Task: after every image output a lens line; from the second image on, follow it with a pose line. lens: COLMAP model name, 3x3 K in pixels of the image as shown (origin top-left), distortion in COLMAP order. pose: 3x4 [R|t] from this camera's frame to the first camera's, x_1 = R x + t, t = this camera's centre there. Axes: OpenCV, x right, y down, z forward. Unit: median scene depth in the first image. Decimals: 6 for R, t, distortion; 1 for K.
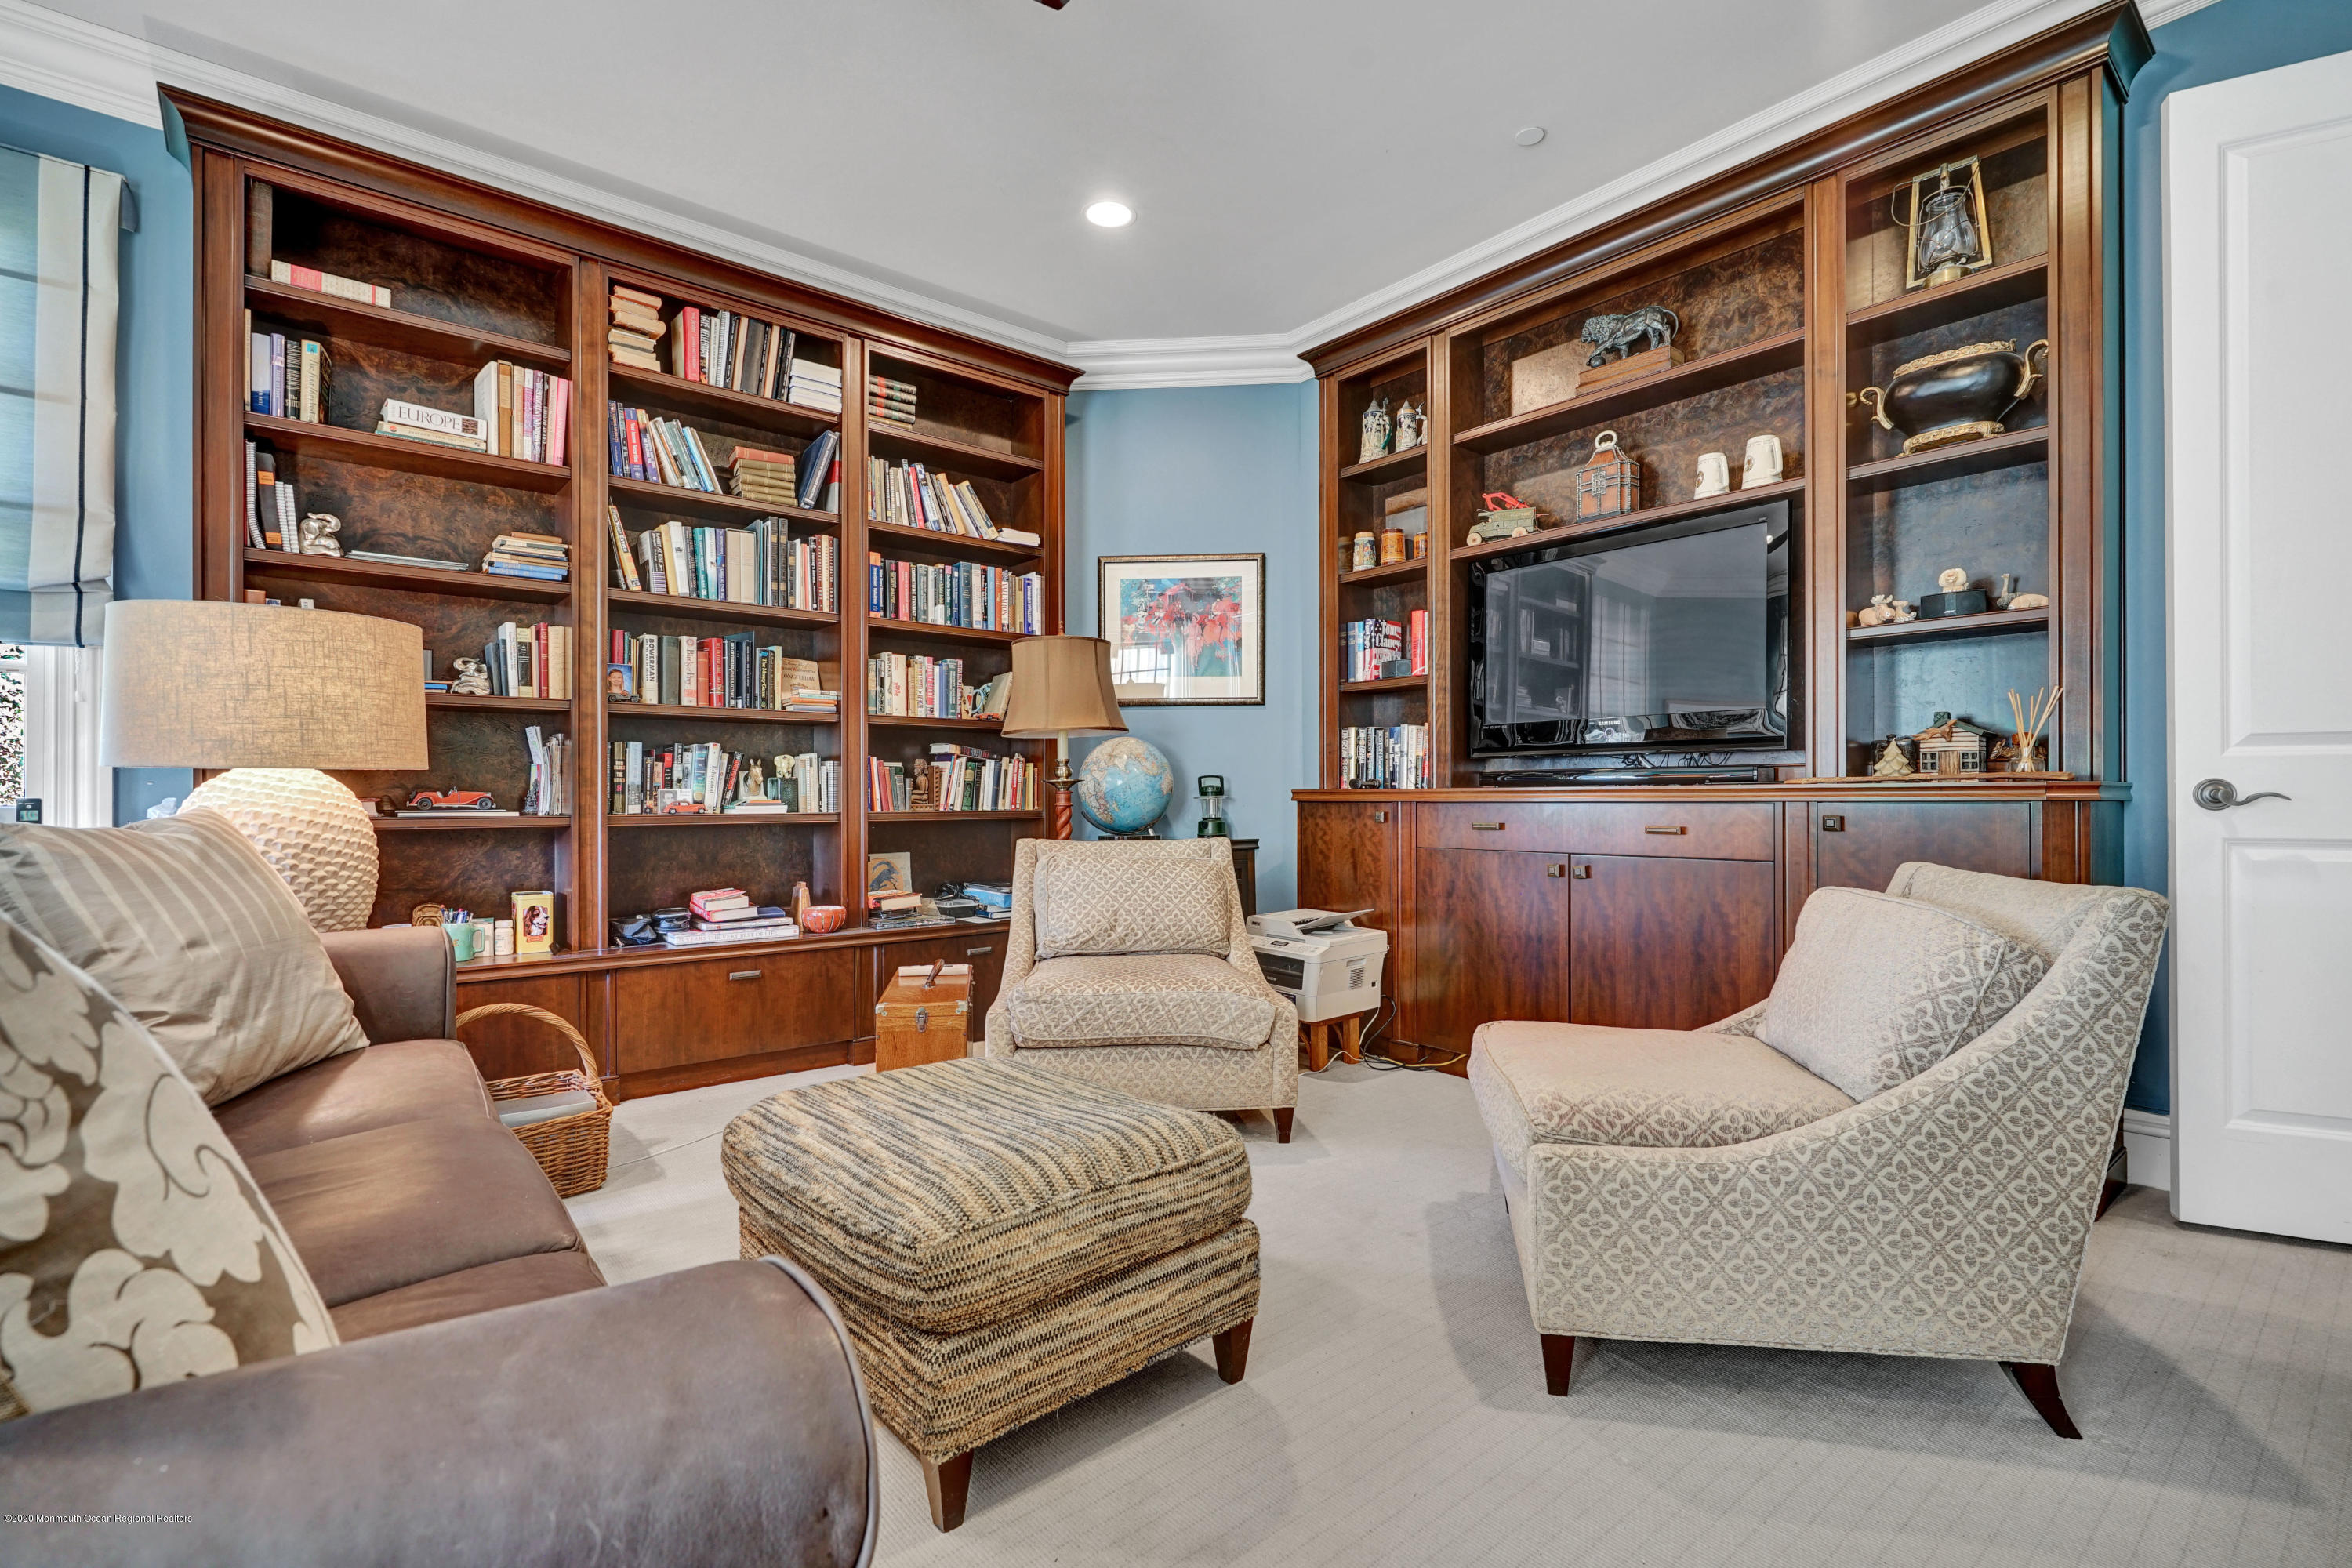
lens RADIAL K [[1081.9, 0, 1170.4], [0, 1081.9, 796.0], [0, 0, 1]] dist [0.000780, 0.001225]
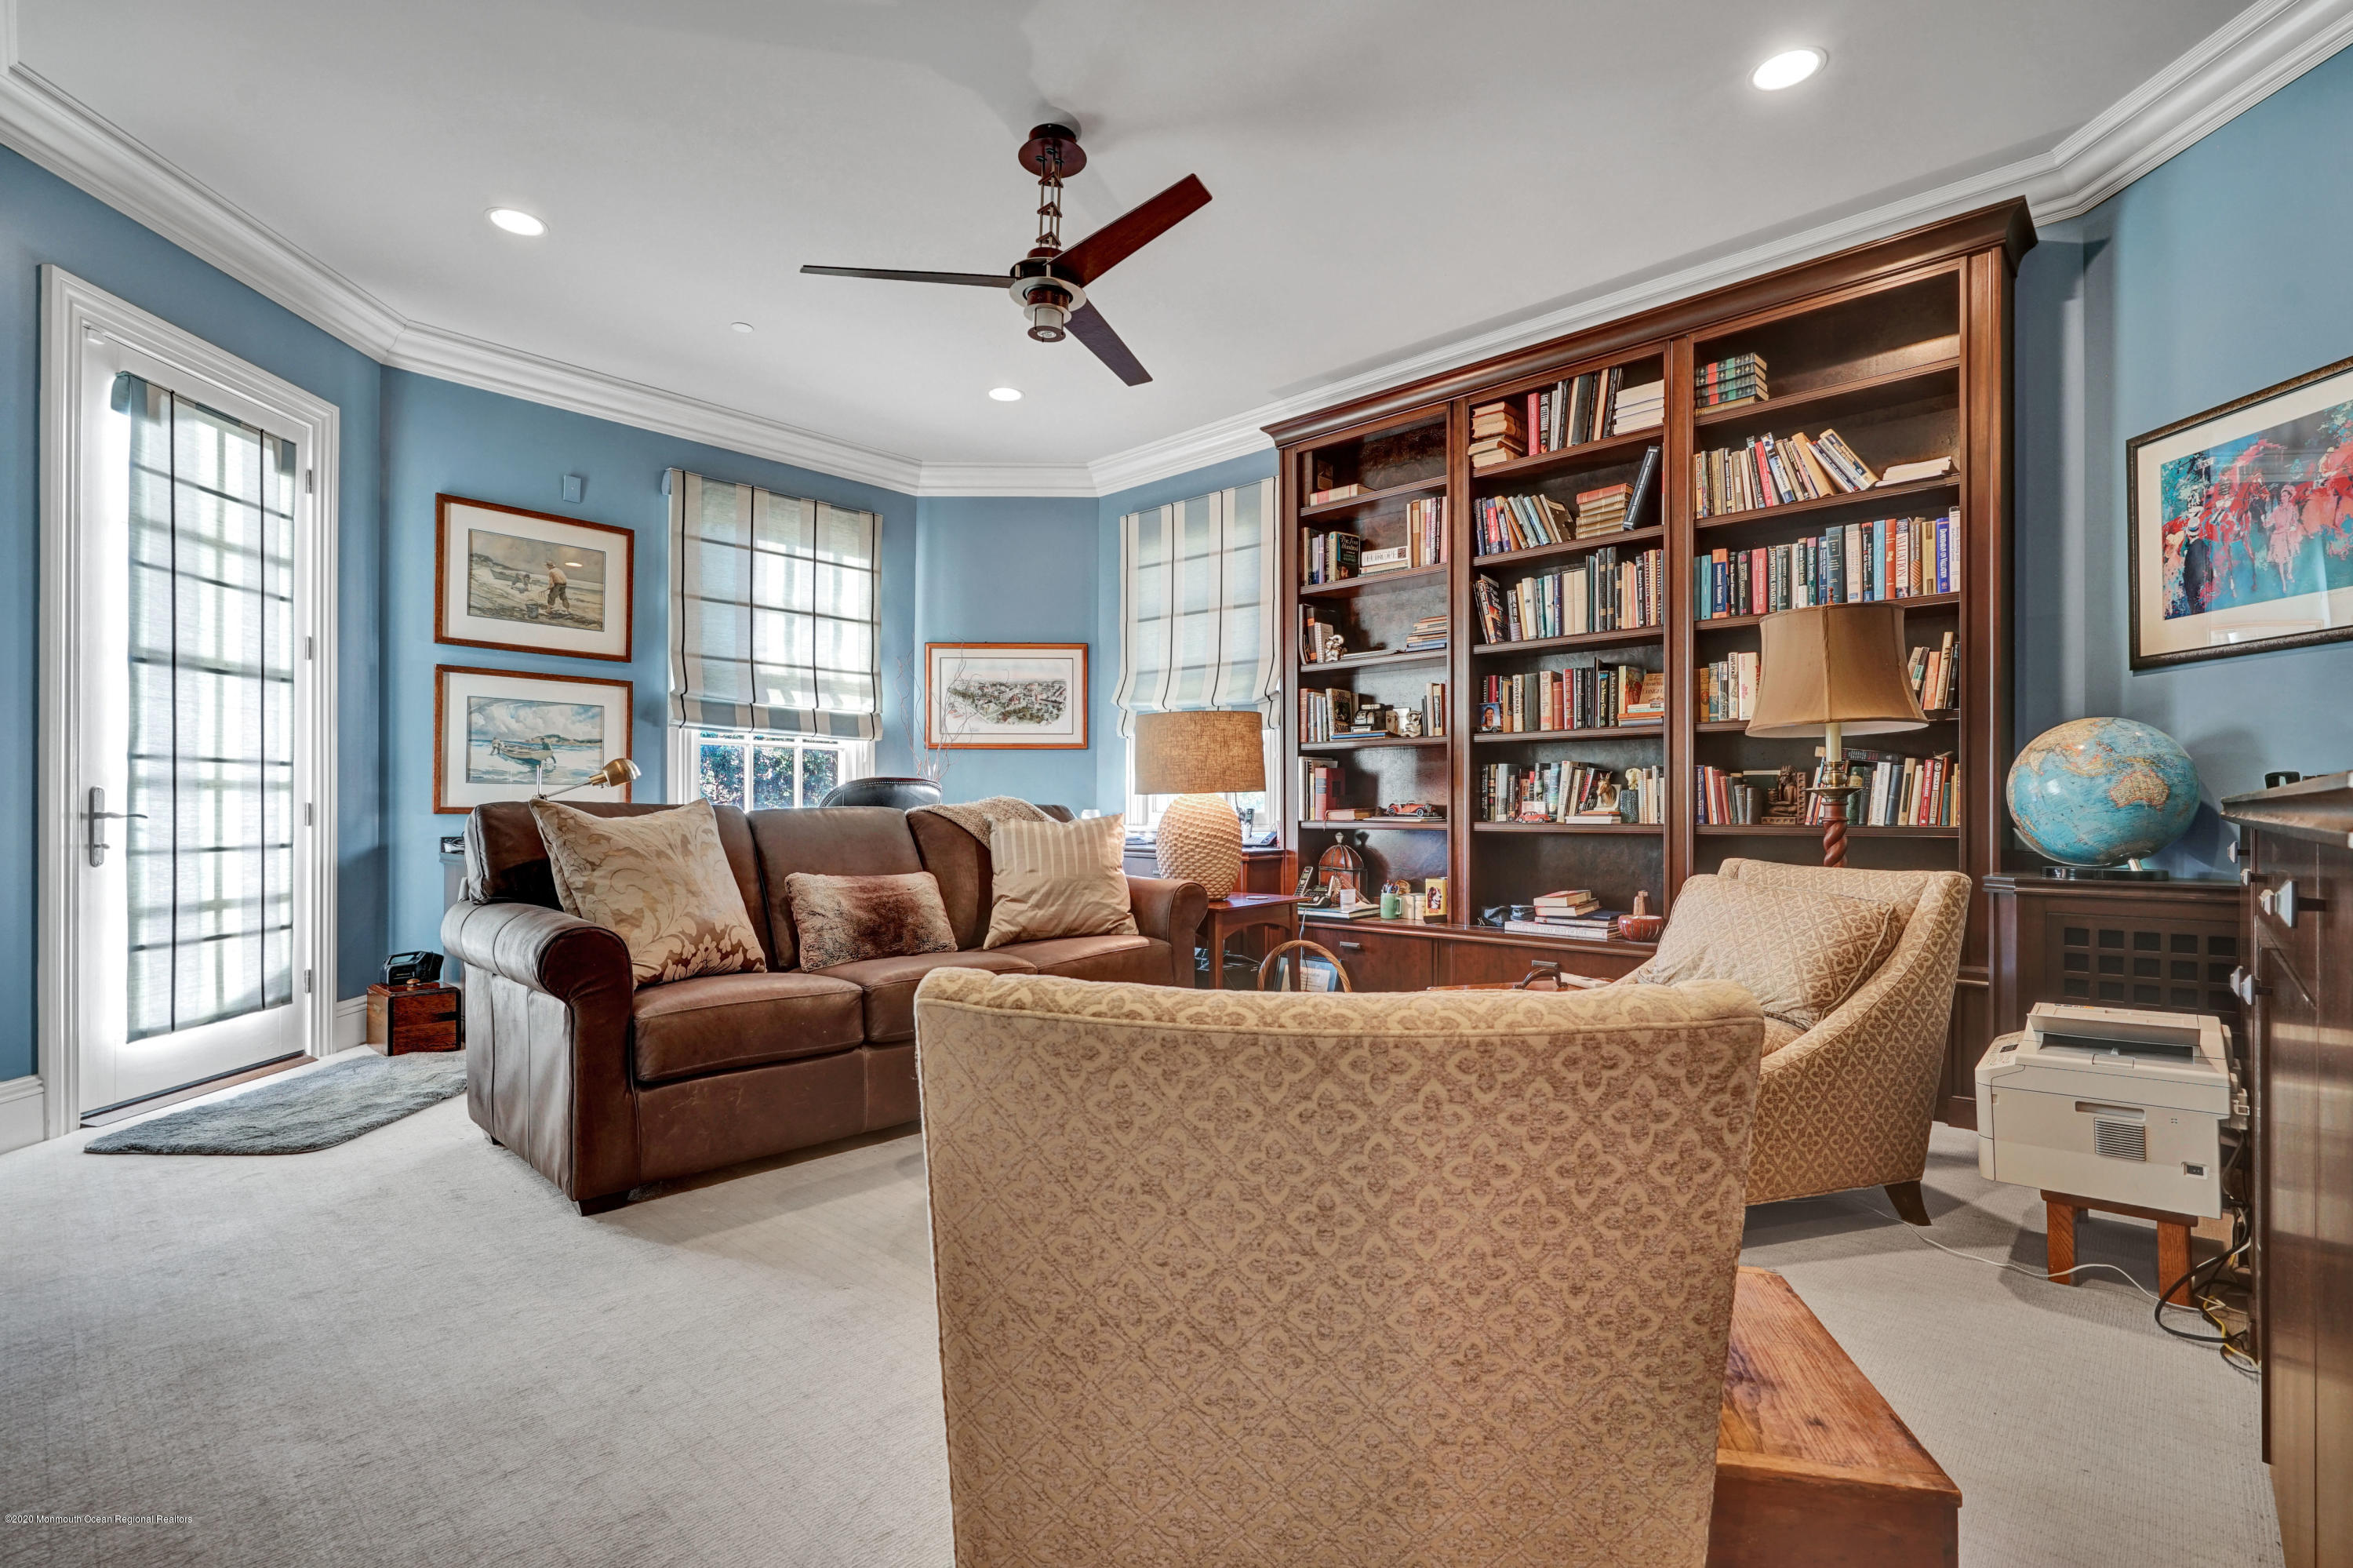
lens RADIAL K [[1082.4, 0, 1172.1], [0, 1082.4, 793.4], [0, 0, 1]] dist [0.000780, 0.001225]
pose [[0.118326, -0.009286, -0.992931, 0.647941], [0.002473, 0.999956, -0.009057, -0.005164], [0.992972, -0.001384, 0.118343, 0.444654]]
